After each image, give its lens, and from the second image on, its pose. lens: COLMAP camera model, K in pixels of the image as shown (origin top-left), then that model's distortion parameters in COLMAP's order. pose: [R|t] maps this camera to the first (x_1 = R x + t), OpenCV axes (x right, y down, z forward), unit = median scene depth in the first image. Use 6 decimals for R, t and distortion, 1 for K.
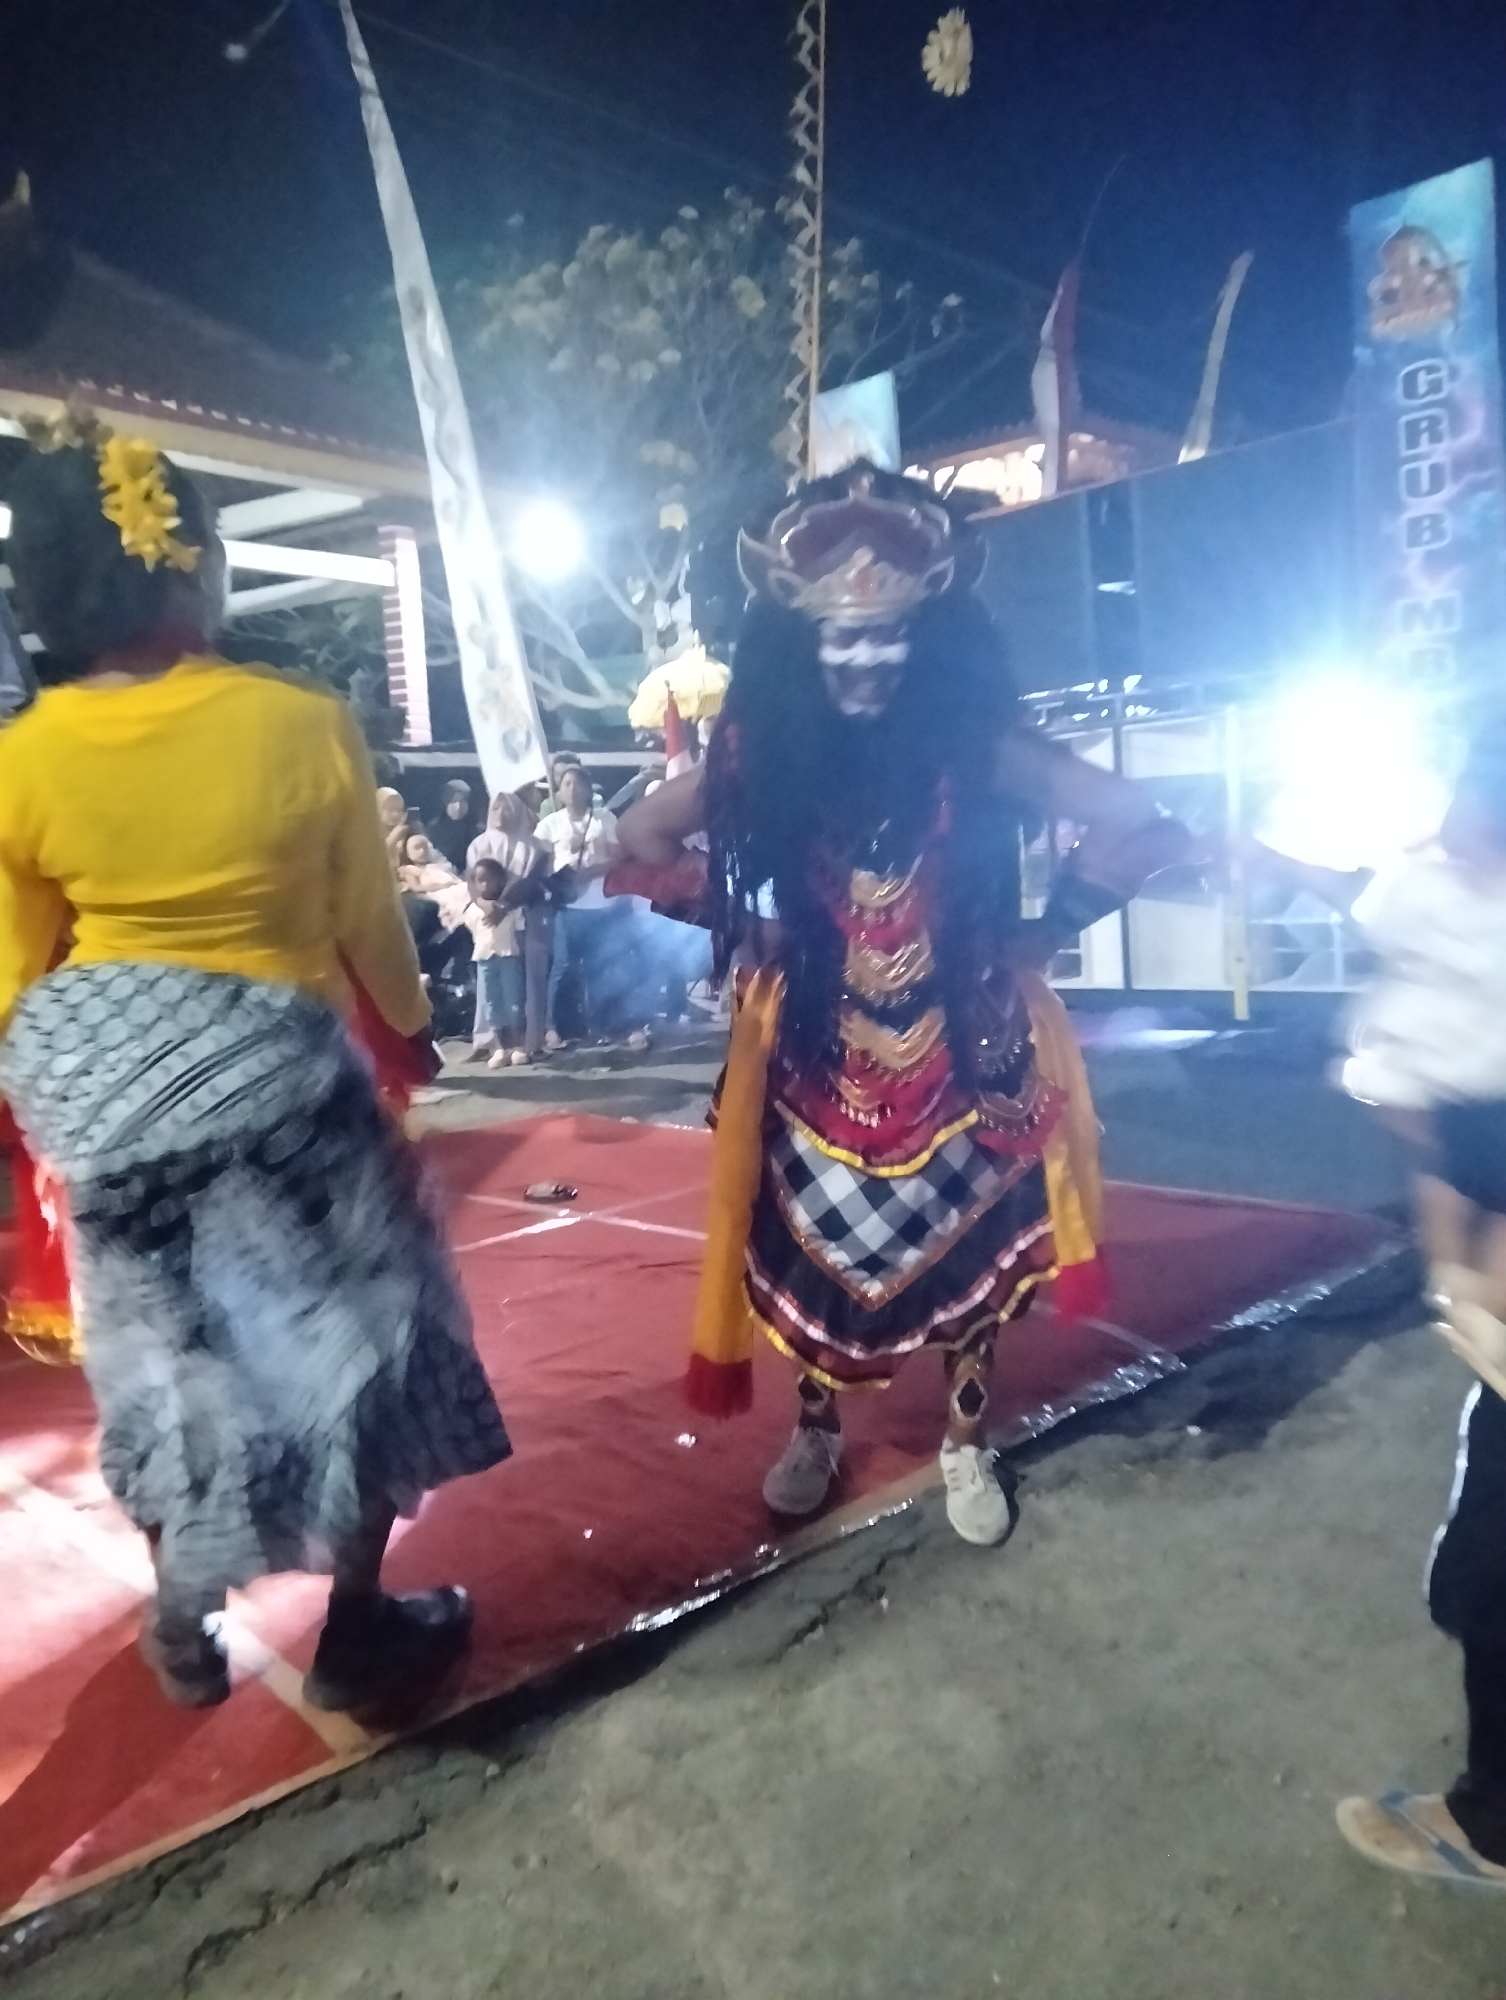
lens RADIAL K [[1616.3, 0, 783.7], [0, 1616.3, 989.4], [0, 0, 1]] dist [0.037043, -0.083885]
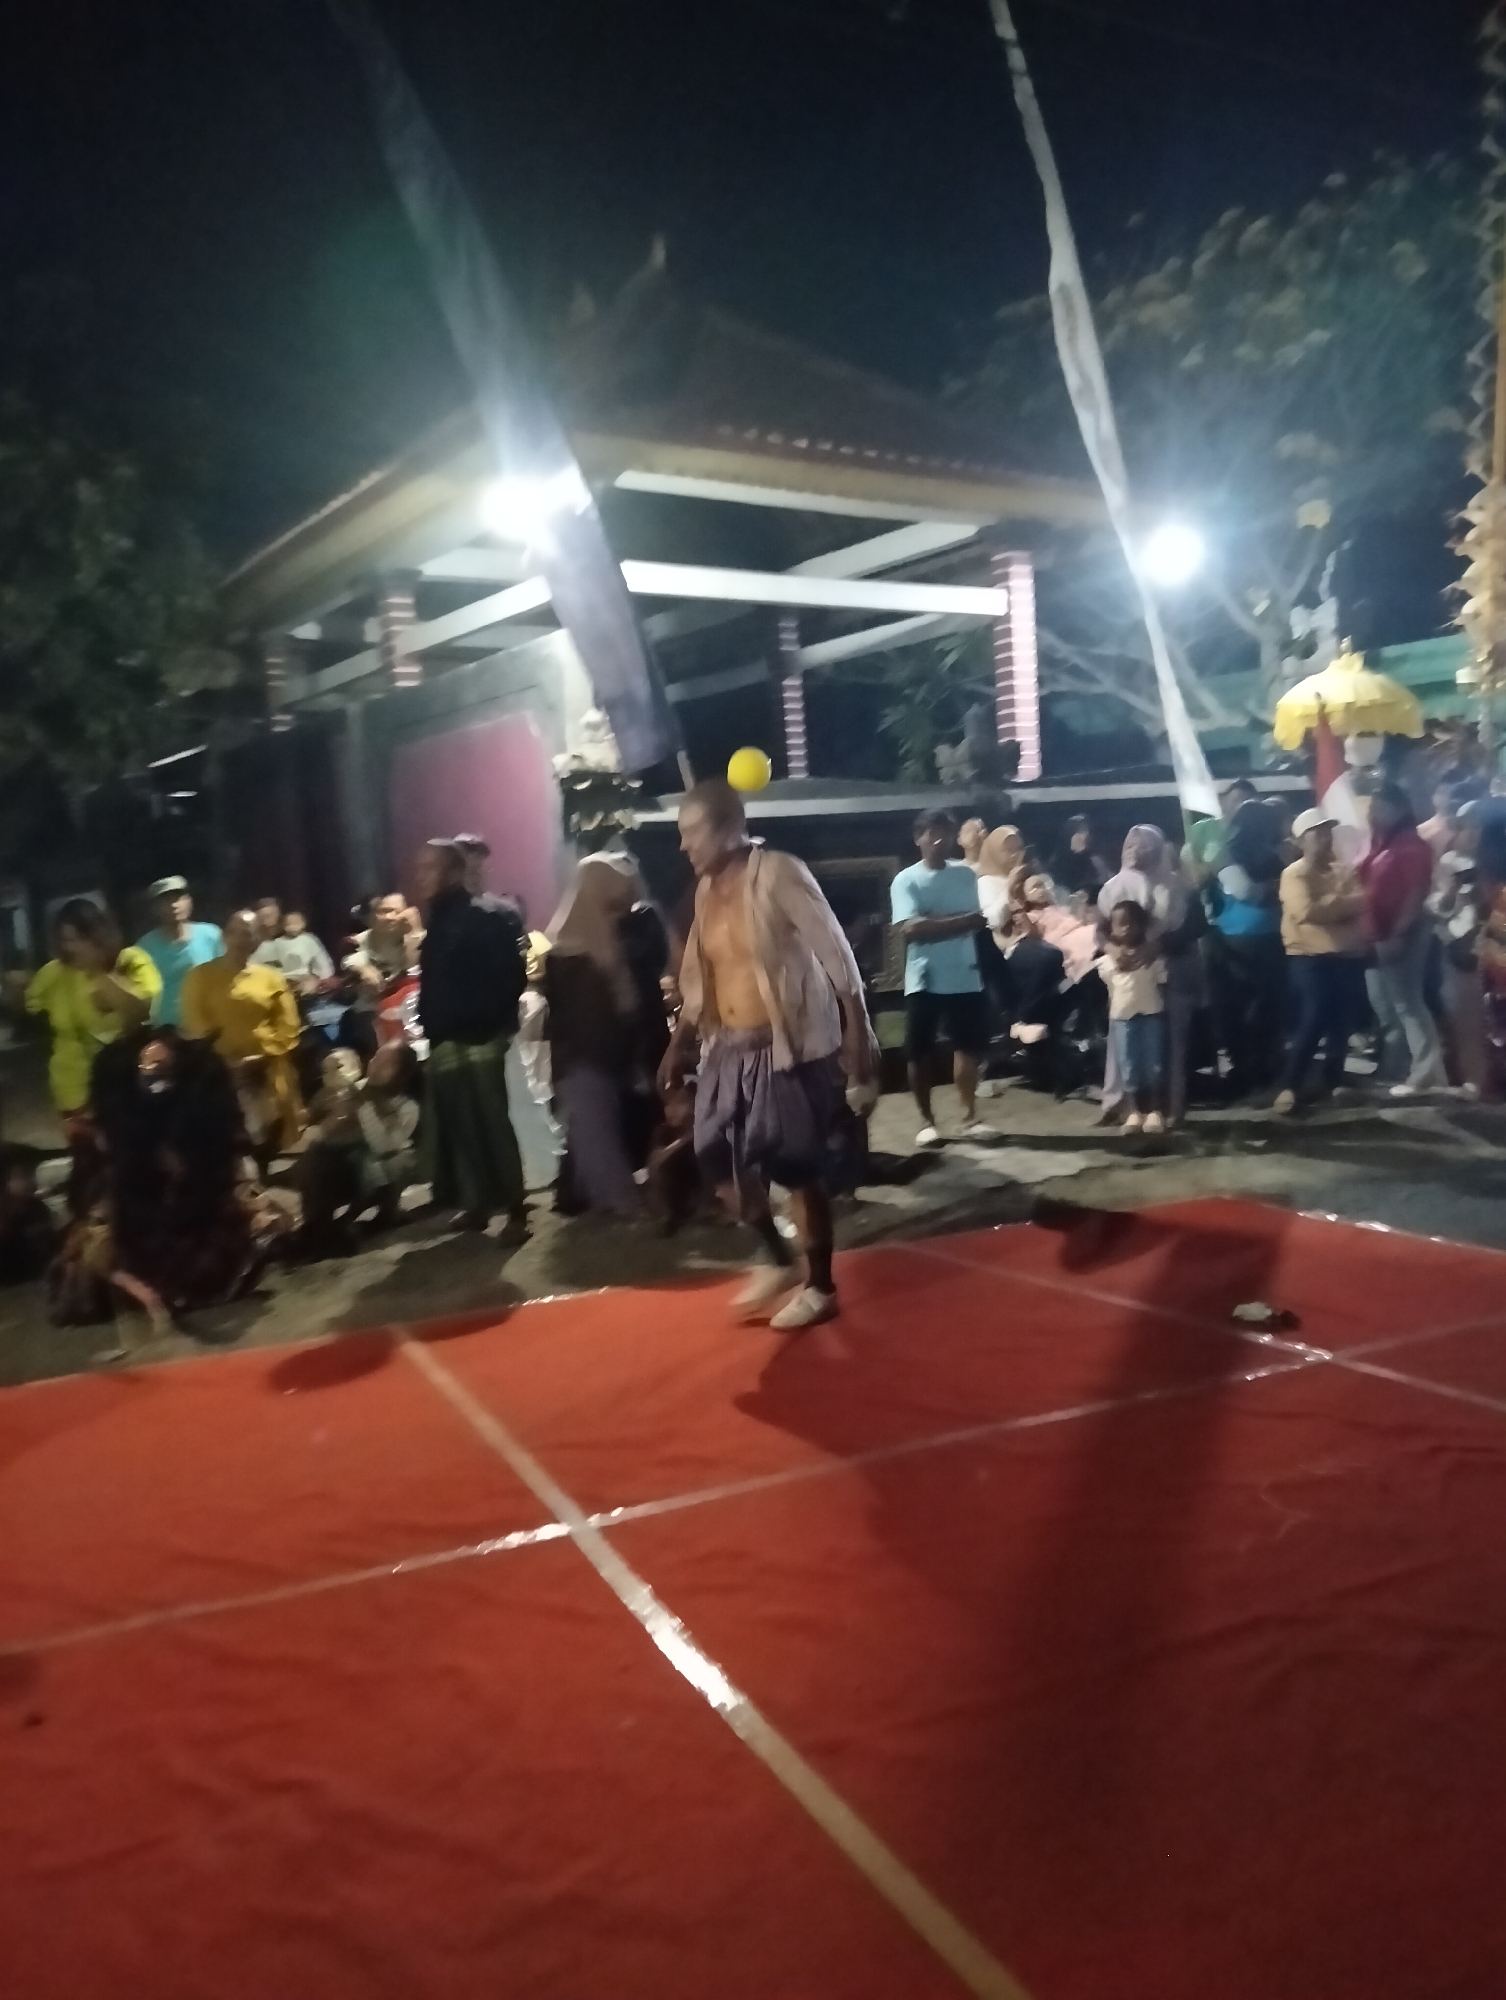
lens RADIAL K [[1616.3, 0, 731.6], [0, 1616.3, 1000.7], [0, 0, 1]] dist [0.037043, -0.083885]
pose [[0.932128, 0.014432, -0.361841, -0.047941], [-0.018773, 0.999788, -0.008486, -0.010962], [0.361642, 0.014703, 0.932201, 0.058366]]
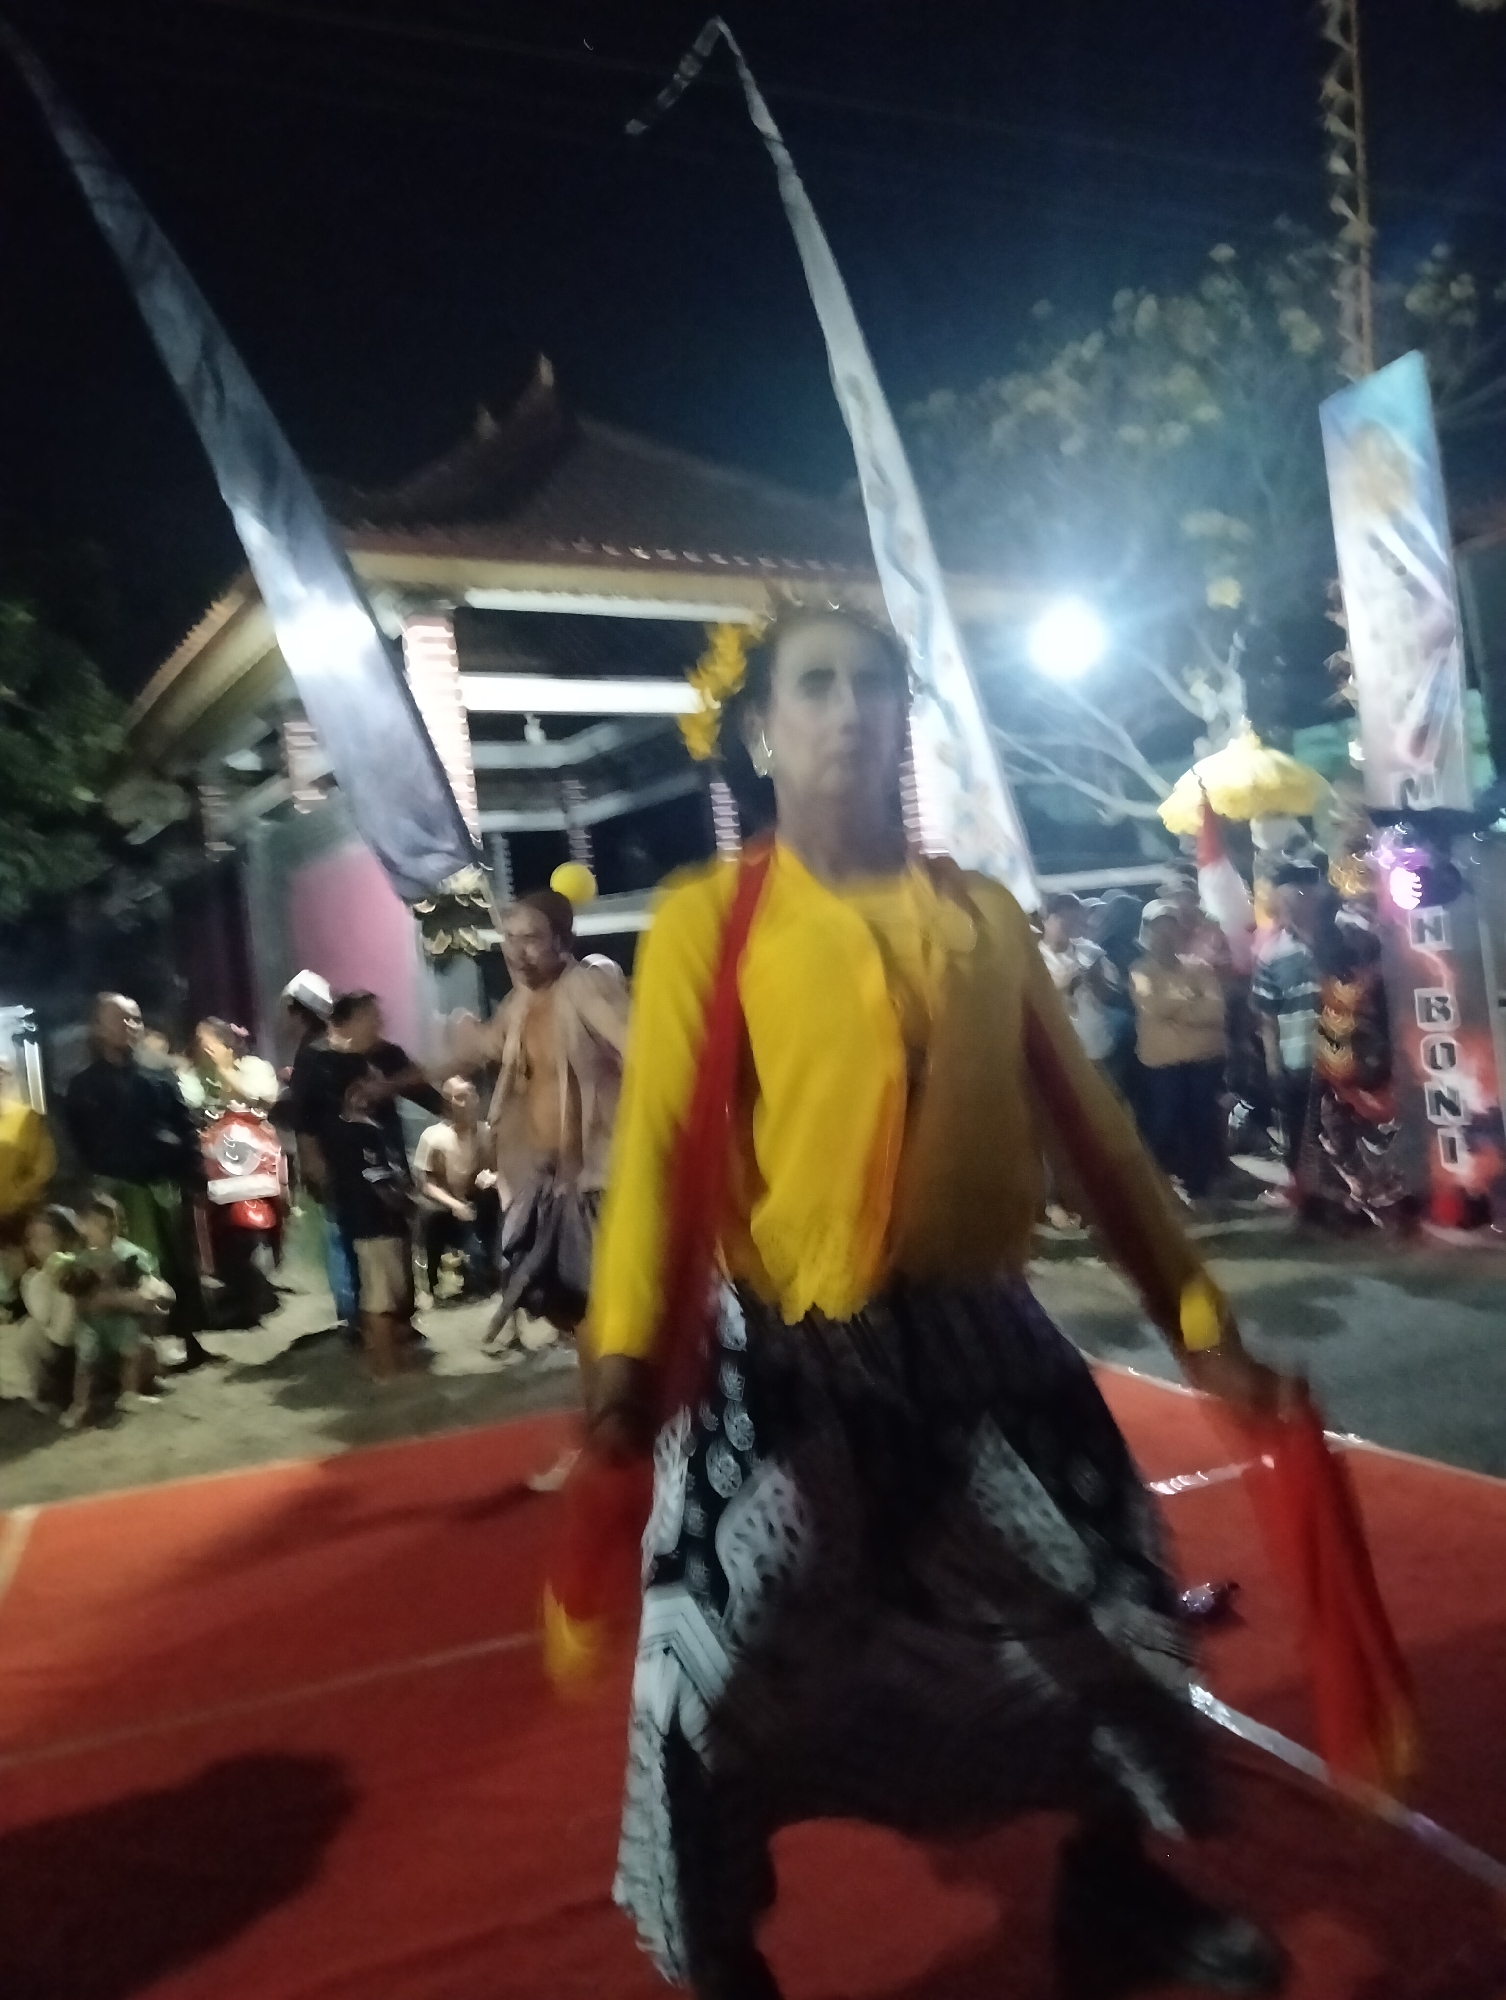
lens RADIAL K [[1616.3, 0, 712.7], [0, 1616.3, 995.1], [0, 0, 1]] dist [0.037043, -0.083885]
pose [[0.907228, -0.046445, -0.418068, 0.045099], [0.017571, 0.997202, -0.072653, -0.021466], [0.420272, 0.058567, 0.905506, 0.130953]]
